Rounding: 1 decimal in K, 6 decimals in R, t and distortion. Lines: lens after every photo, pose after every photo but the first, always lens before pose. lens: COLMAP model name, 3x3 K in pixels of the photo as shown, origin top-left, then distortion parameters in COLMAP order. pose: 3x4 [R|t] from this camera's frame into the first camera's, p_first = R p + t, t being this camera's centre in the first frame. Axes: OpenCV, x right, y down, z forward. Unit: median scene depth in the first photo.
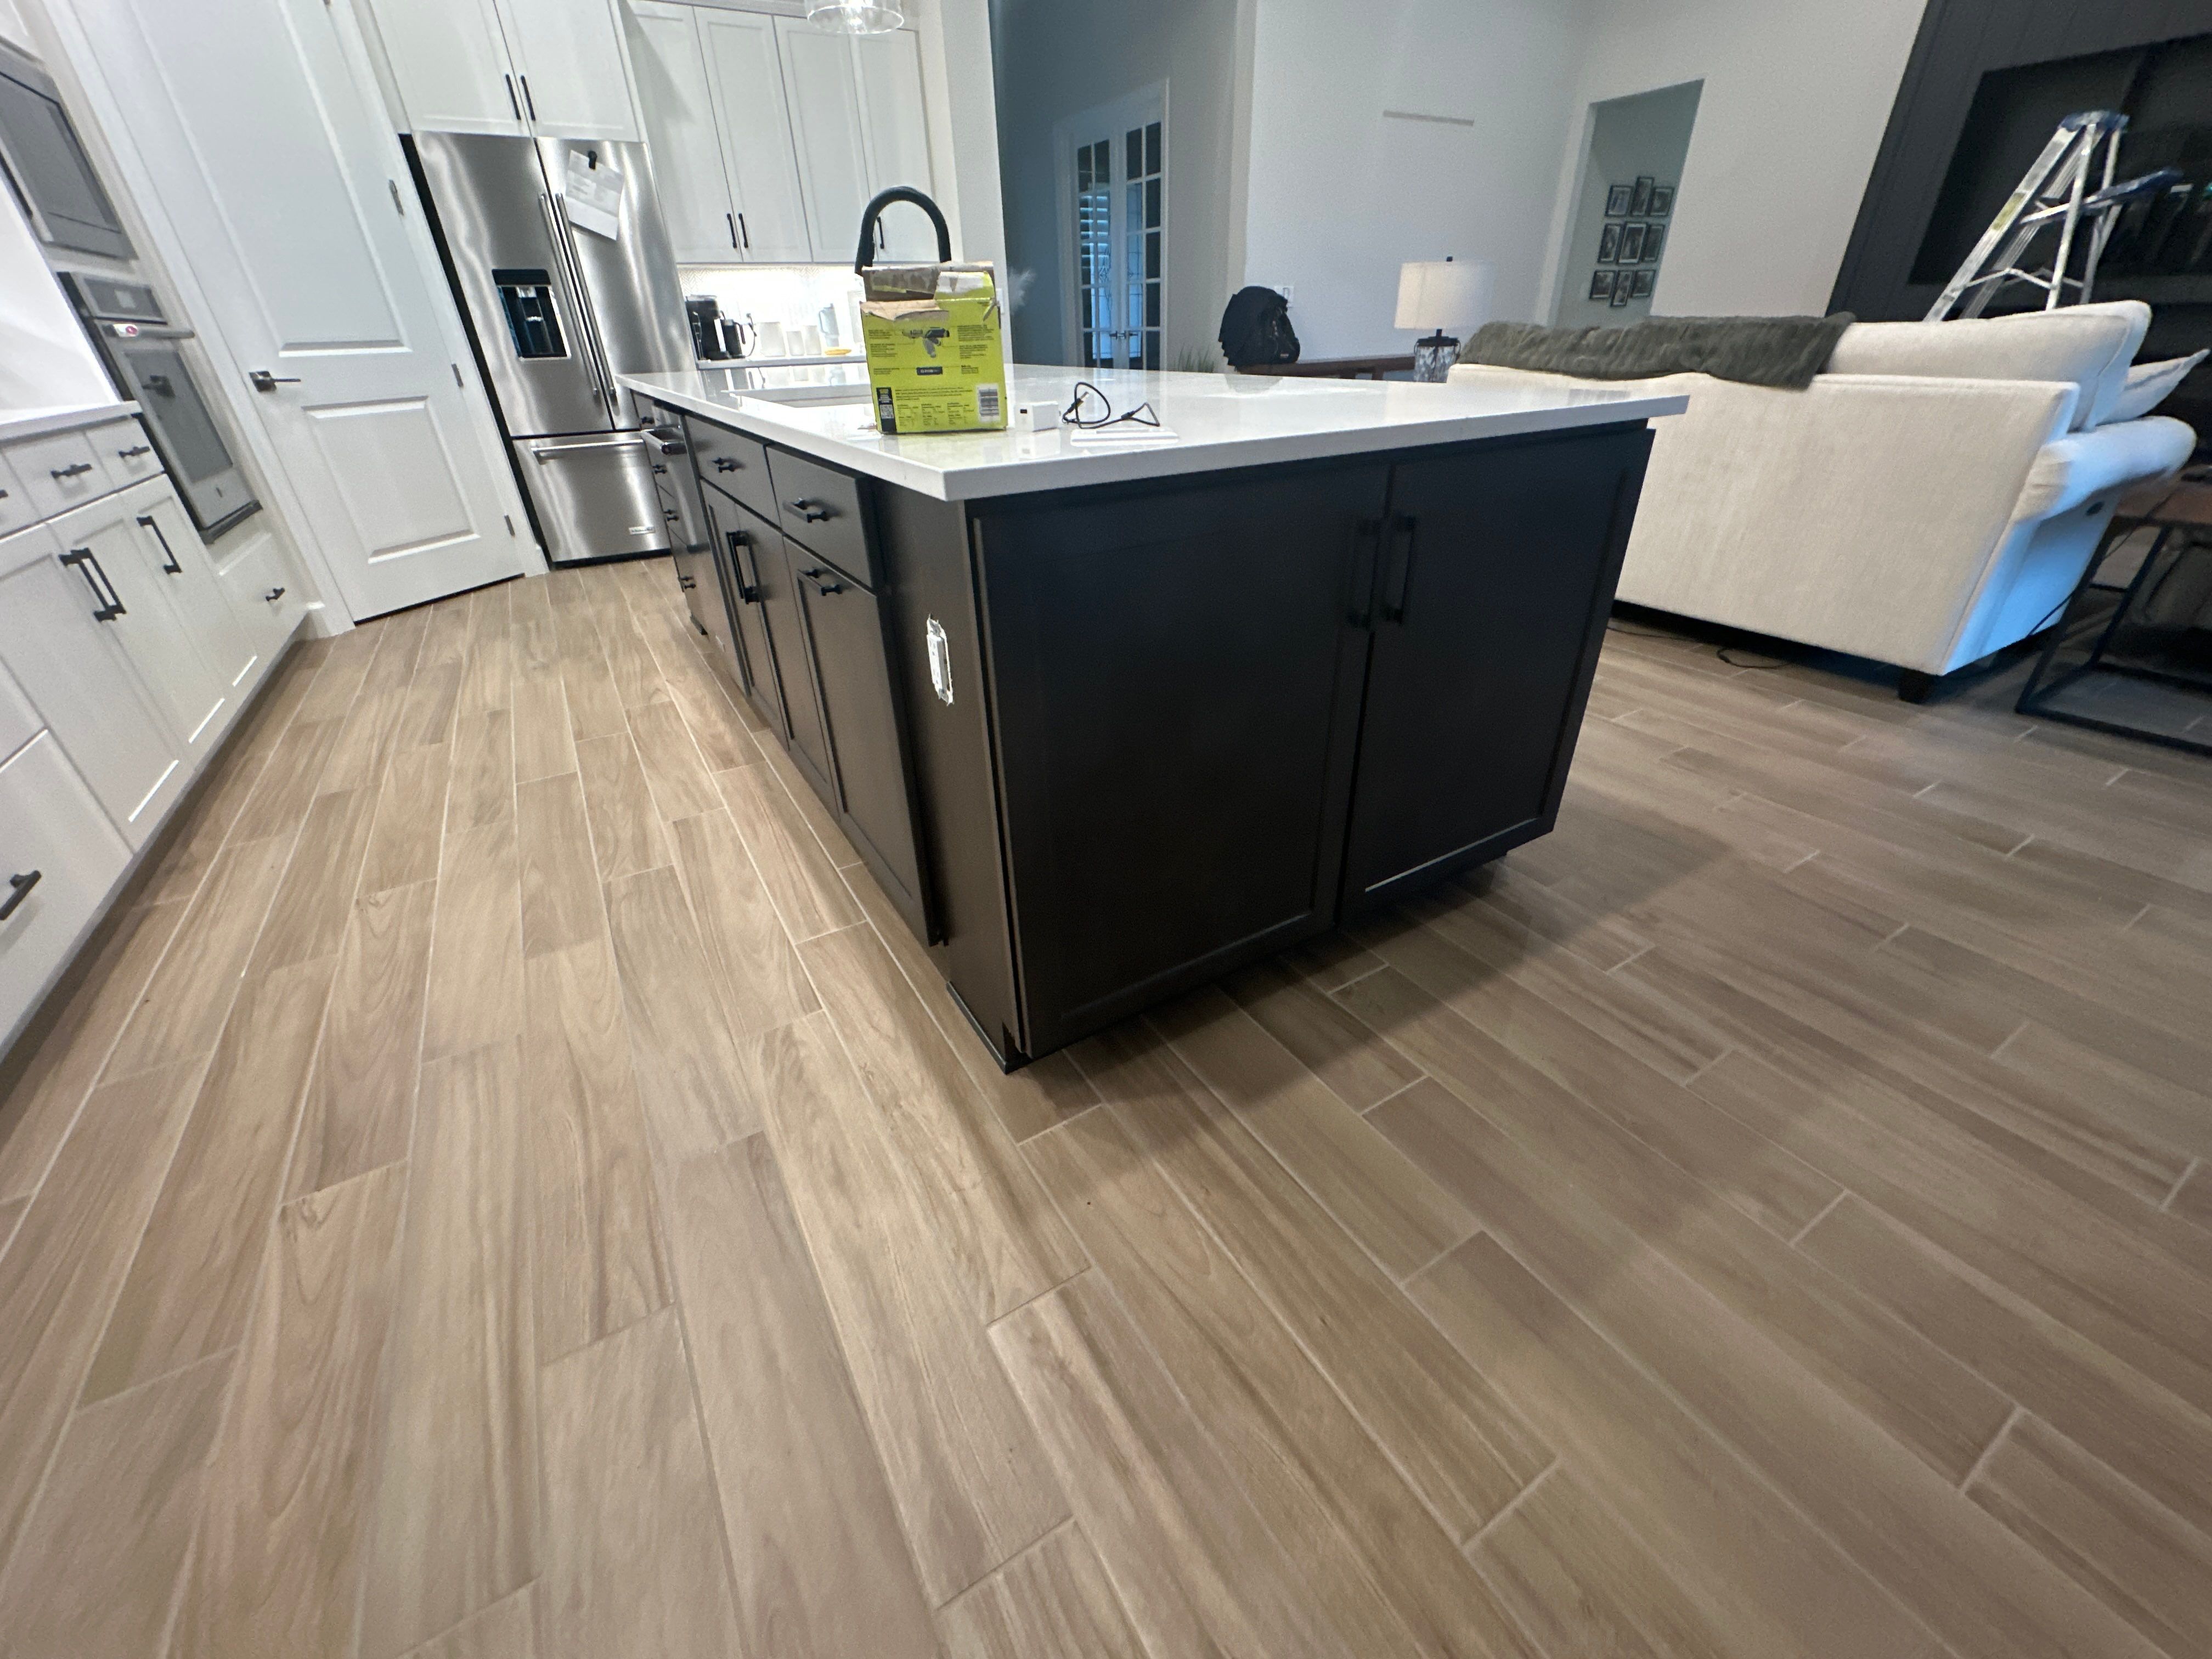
lens RADIAL K [[881.1, 0, 1109.8], [0, 881.1, 836.1], [0, 0, 1]] dist [-0.003794, 0.000784]
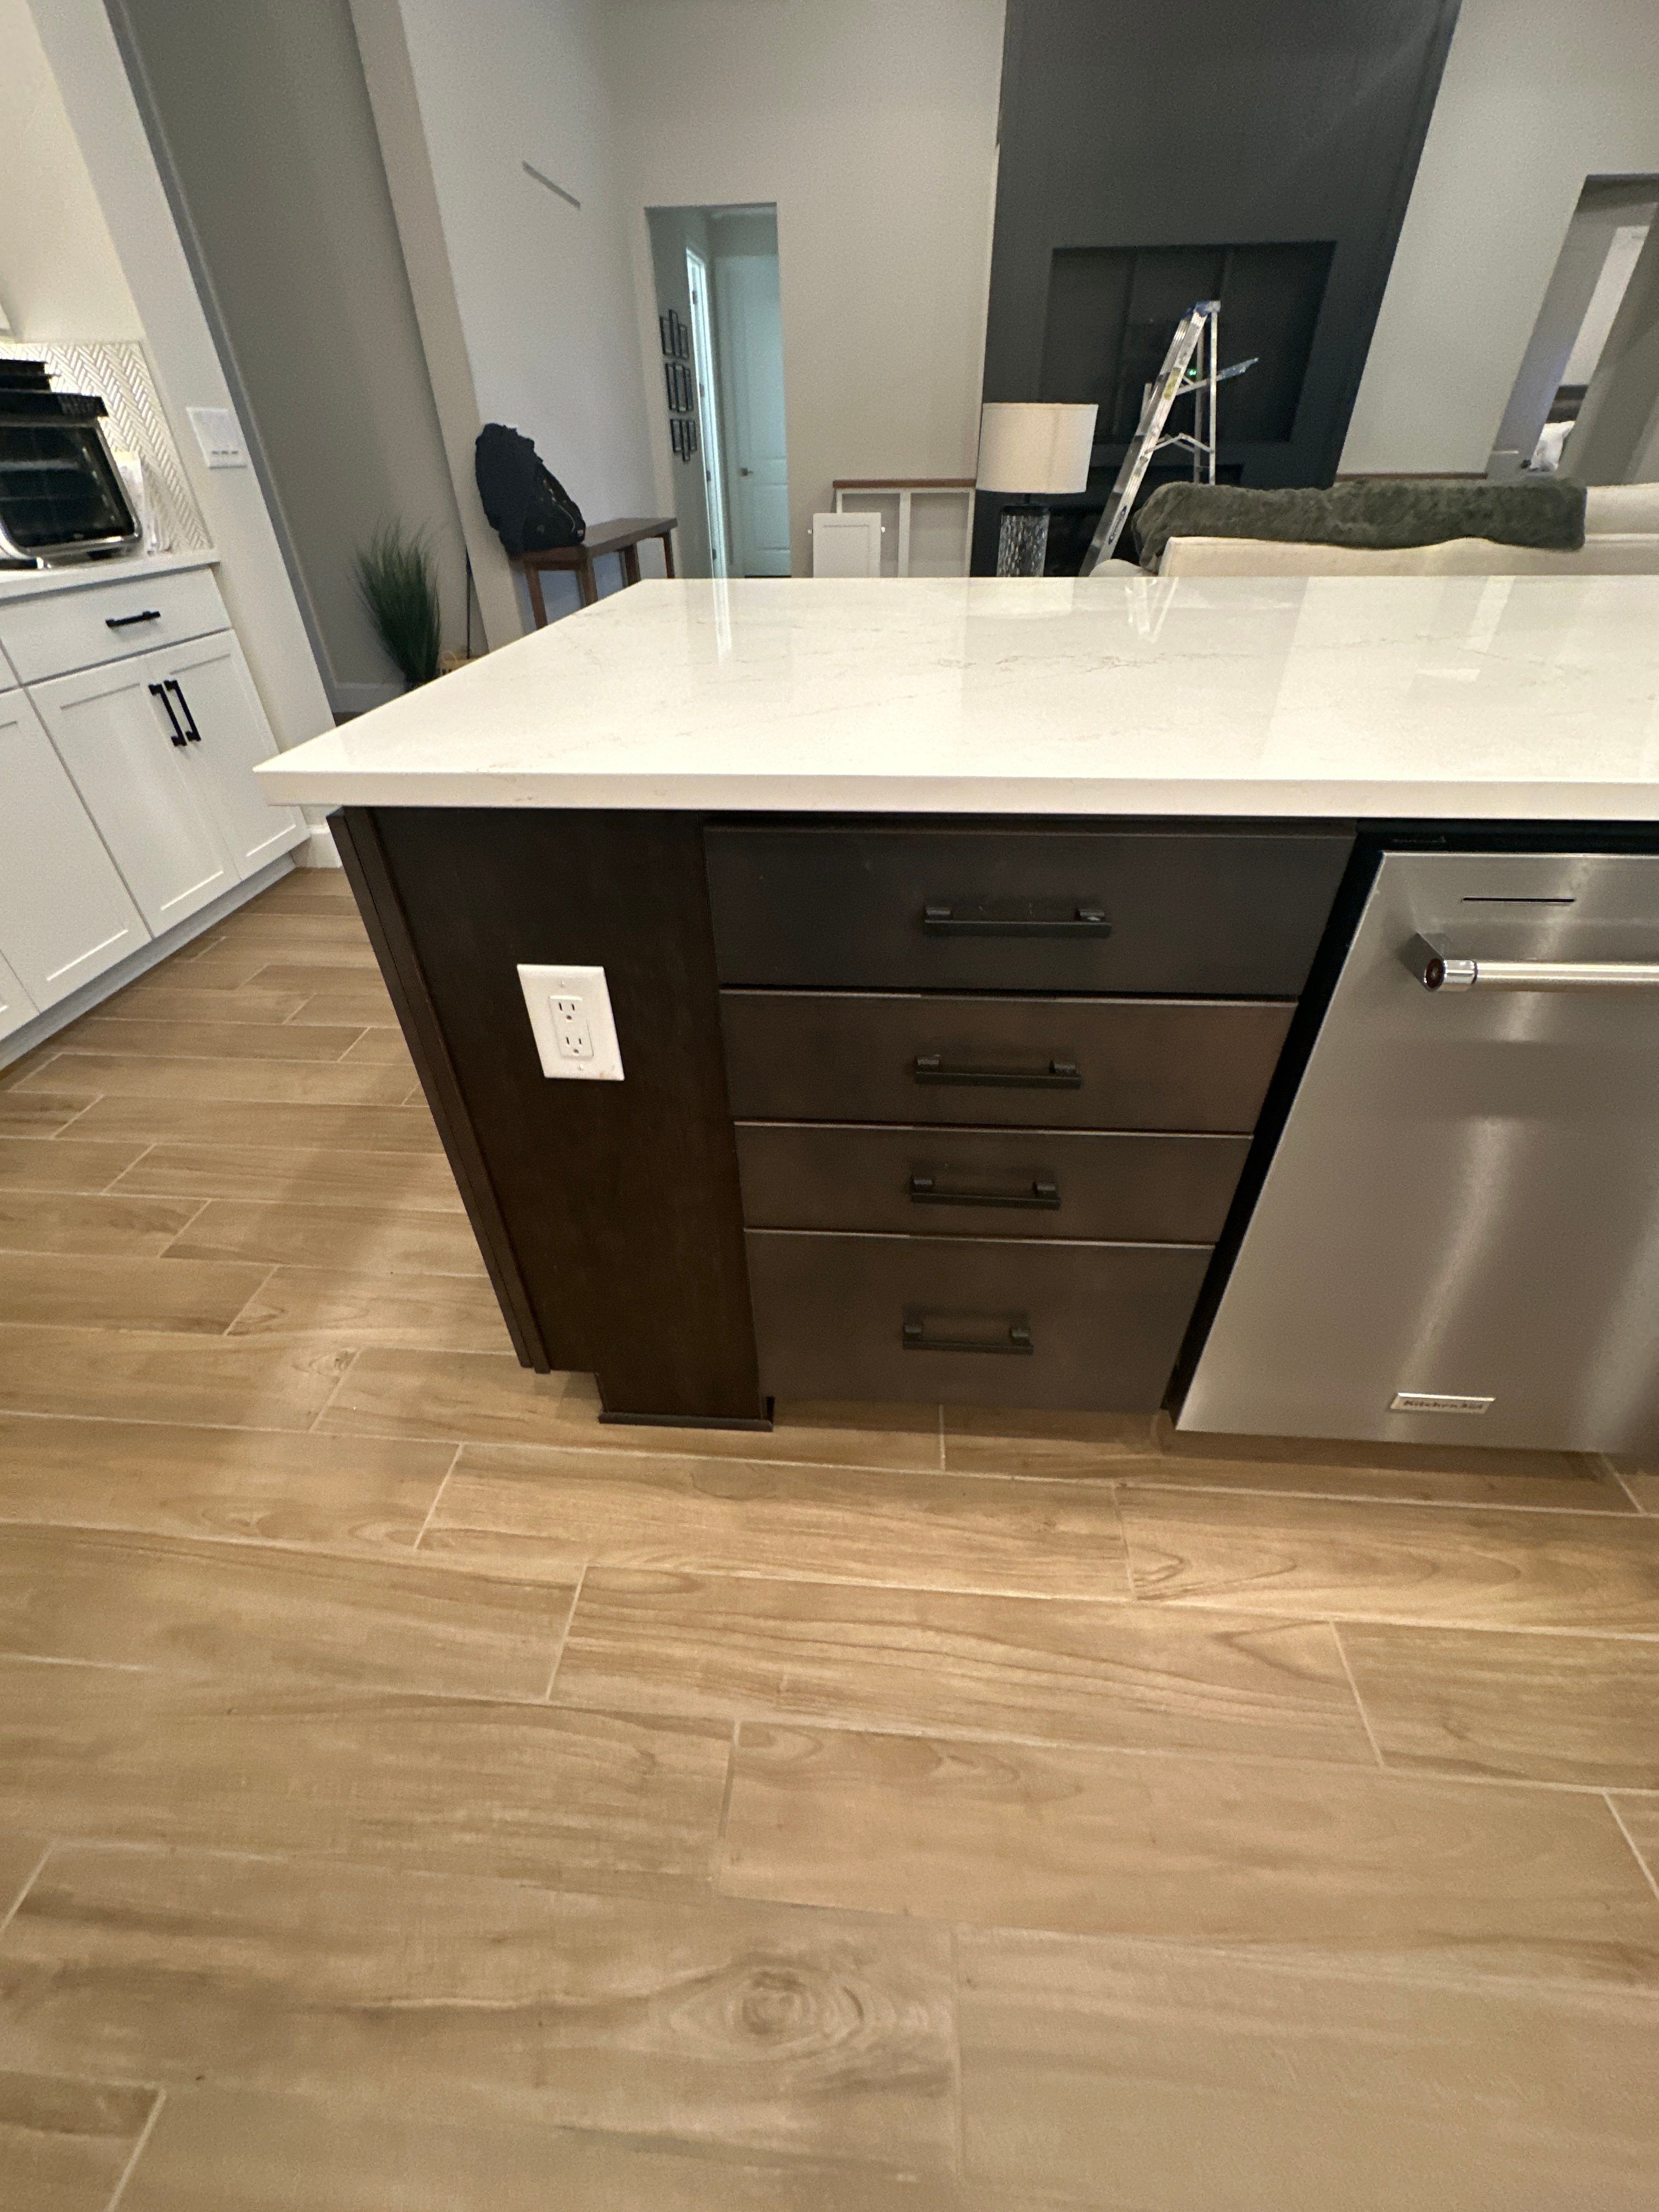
lens RADIAL K [[881.1, 0, 823.6], [0, 881.1, 1107.8], [0, 0, 1]] dist [-0.003794, 0.000784]
pose [[0.577732, -0.474845, 0.663888, -1.092058], [0.409478, 0.872218, 0.267515, -0.747608], [-0.706083, 0.117295, 0.698347, 1.262443]]
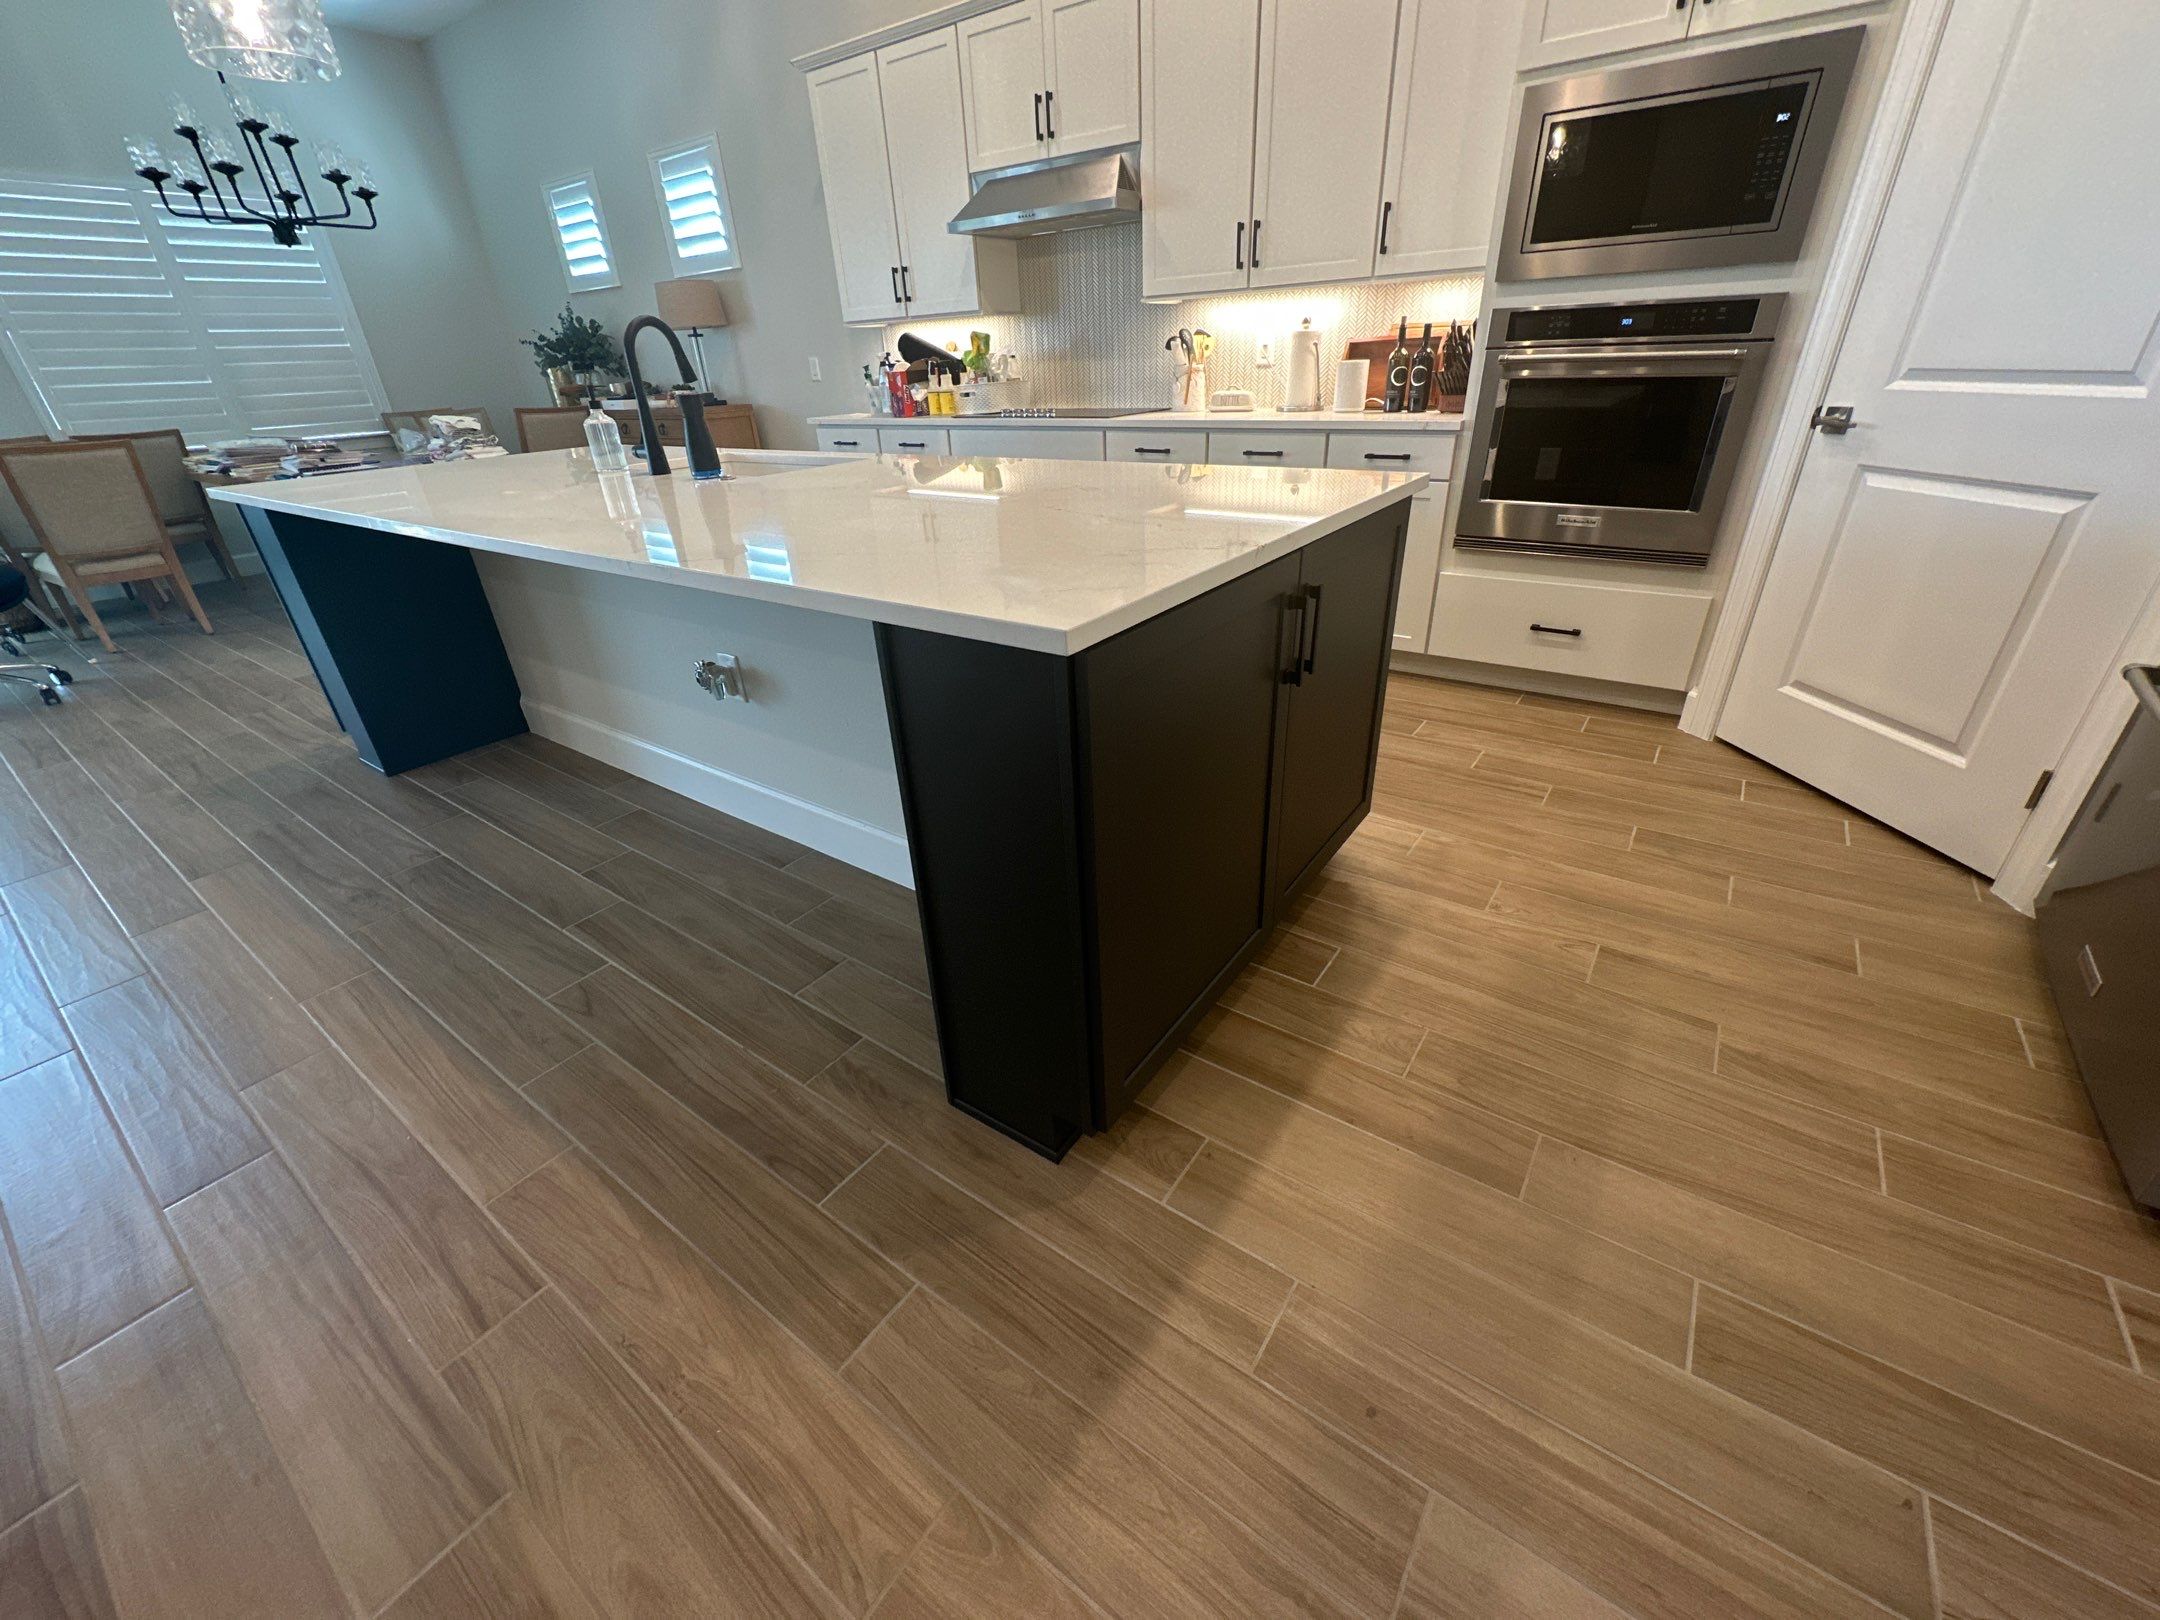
lens RADIAL K [[860.4, 0, 1070.3], [0, 860.4, 817.9], [0, 0, 1]] dist [-0.003794, 0.000784]
pose [[-0.919760, 0.238258, -0.311889, -0.216314], [-0.140216, 0.542747, 0.828110, -1.352843], [0.366580, 0.805394, -0.465789, 2.211871]]
